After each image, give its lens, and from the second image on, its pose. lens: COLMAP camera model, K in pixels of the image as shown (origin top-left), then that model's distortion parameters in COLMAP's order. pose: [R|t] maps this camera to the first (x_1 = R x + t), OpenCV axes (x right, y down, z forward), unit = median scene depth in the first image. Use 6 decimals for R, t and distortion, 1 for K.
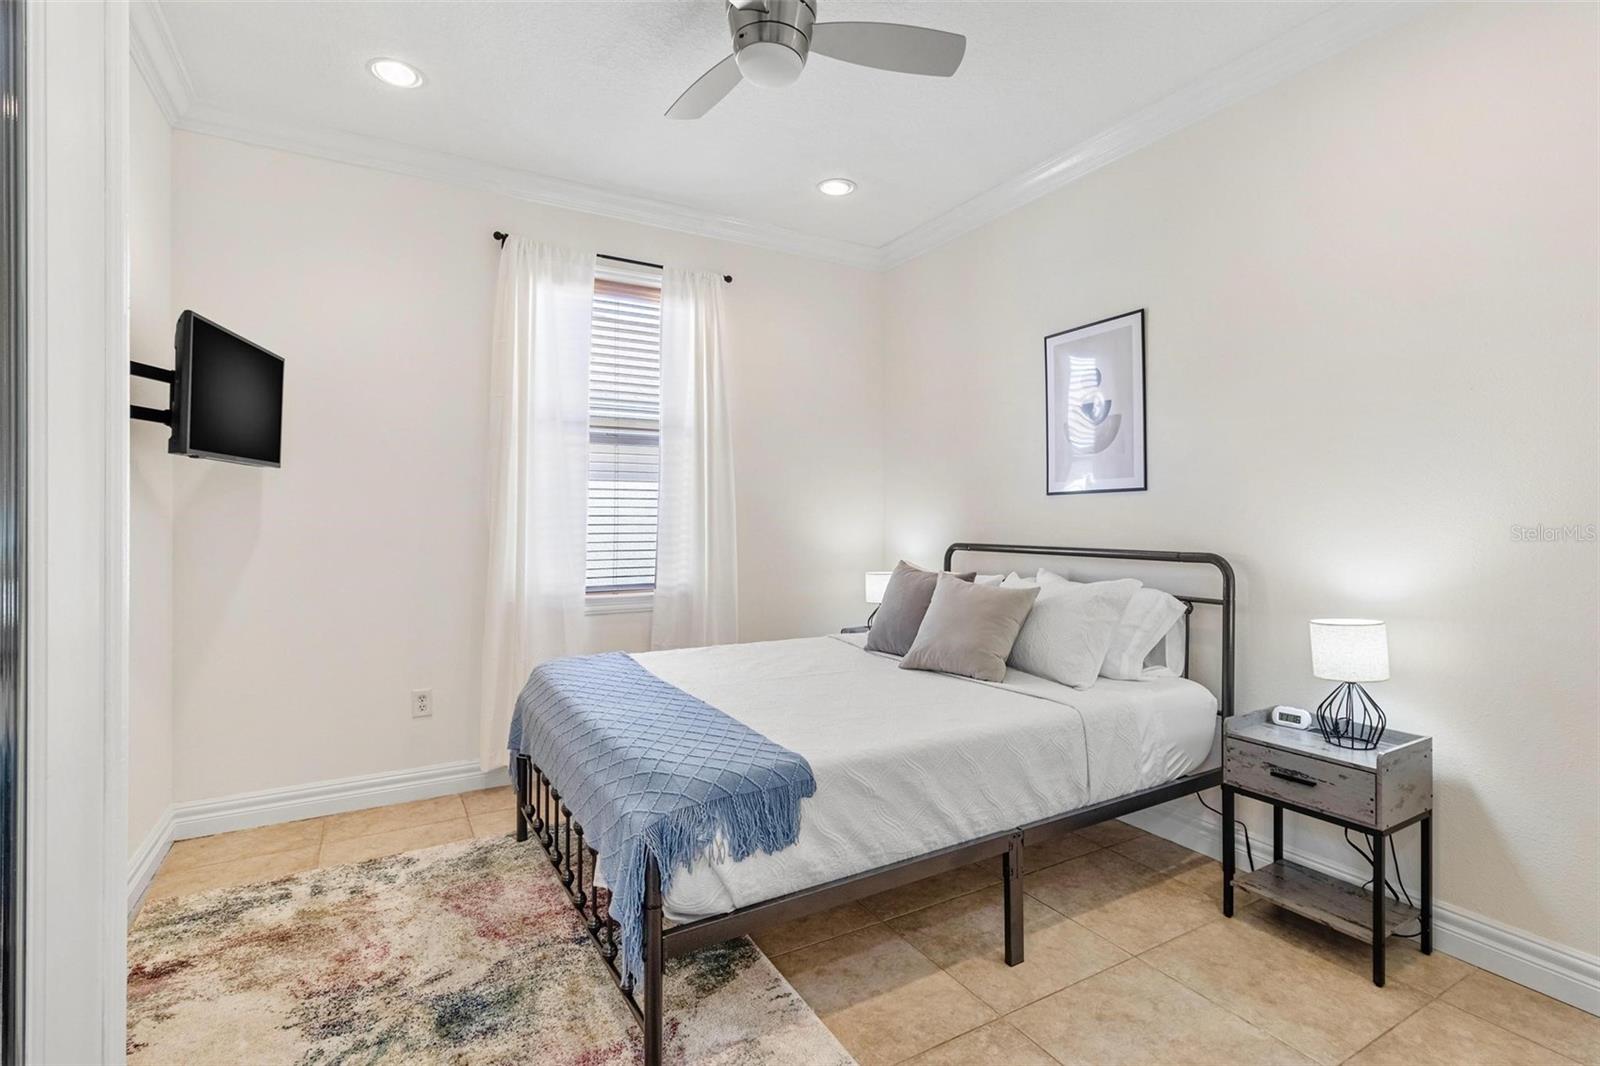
lens RADIAL K [[742.1, 0, 809.7], [0, 742.1, 526.2], [0, 0, 1]] dist [-0.000794, 0.001524]
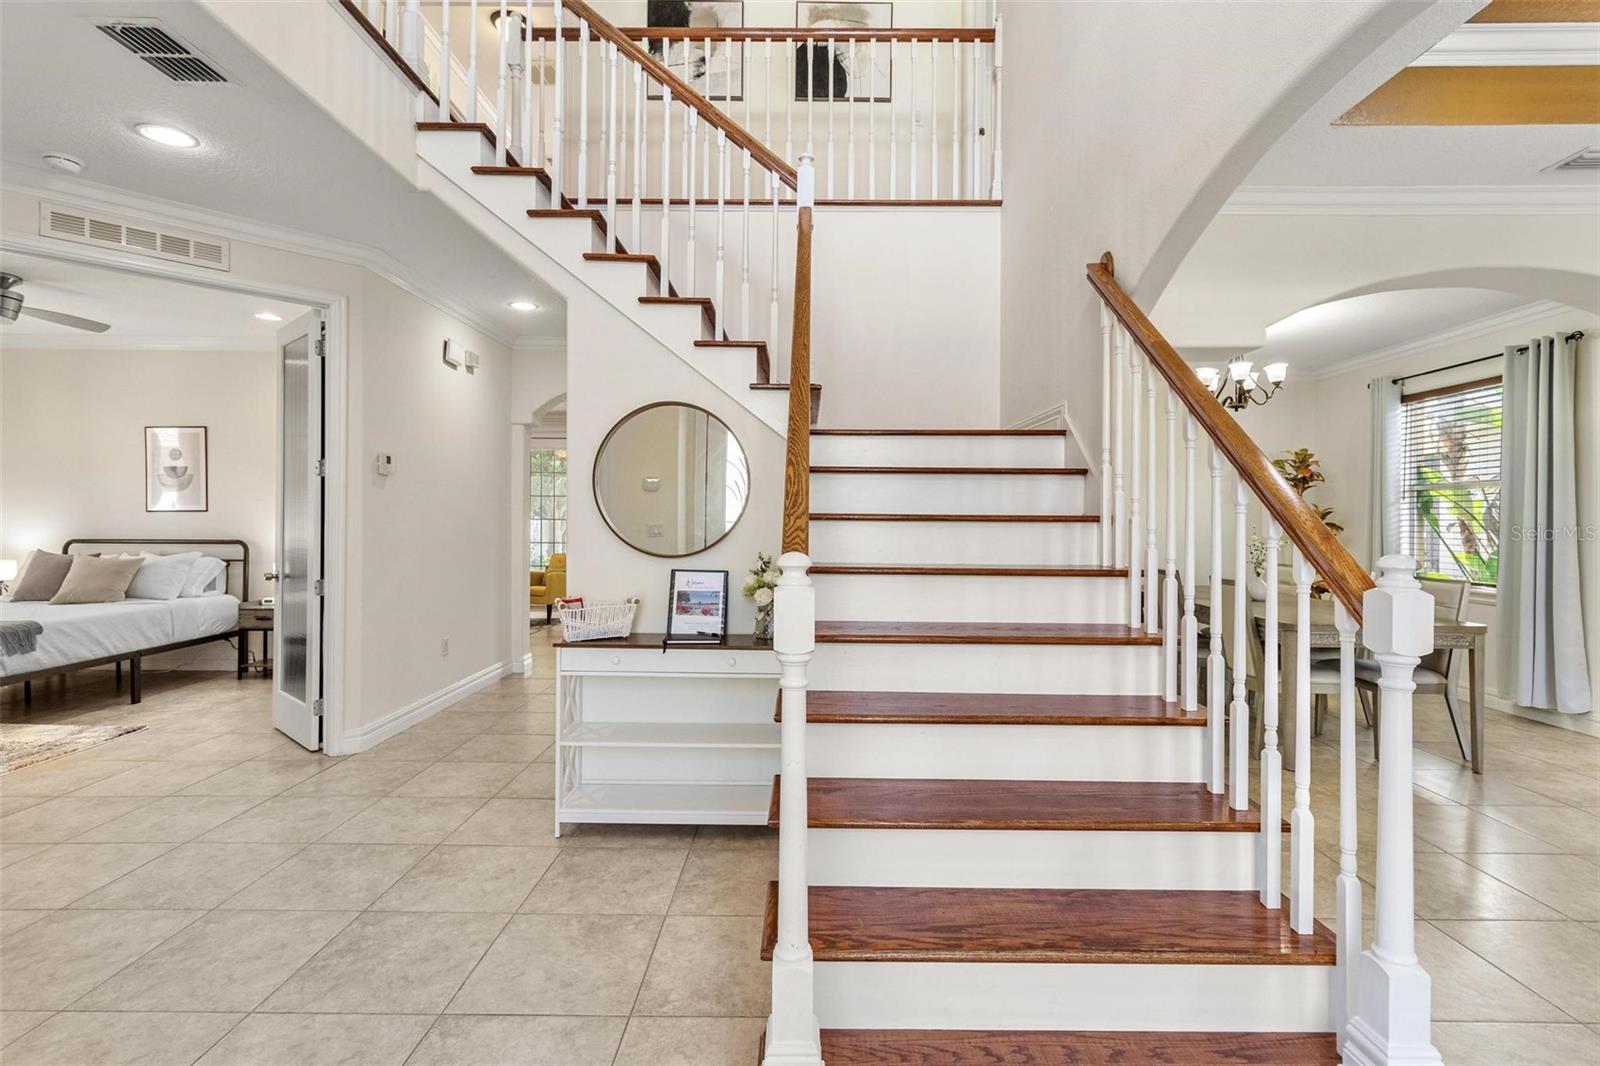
lens RADIAL K [[742.1, 0, 805.9], [0, 742.1, 524.8], [0, 0, 1]] dist [-0.000794, 0.001524]
pose [[0.486149, -0.000033, 0.873876, -0.626629], [-0.002066, 0.999997, 0.001187, -0.016952], [-0.873874, -0.002382, 0.486147, -1.683345]]
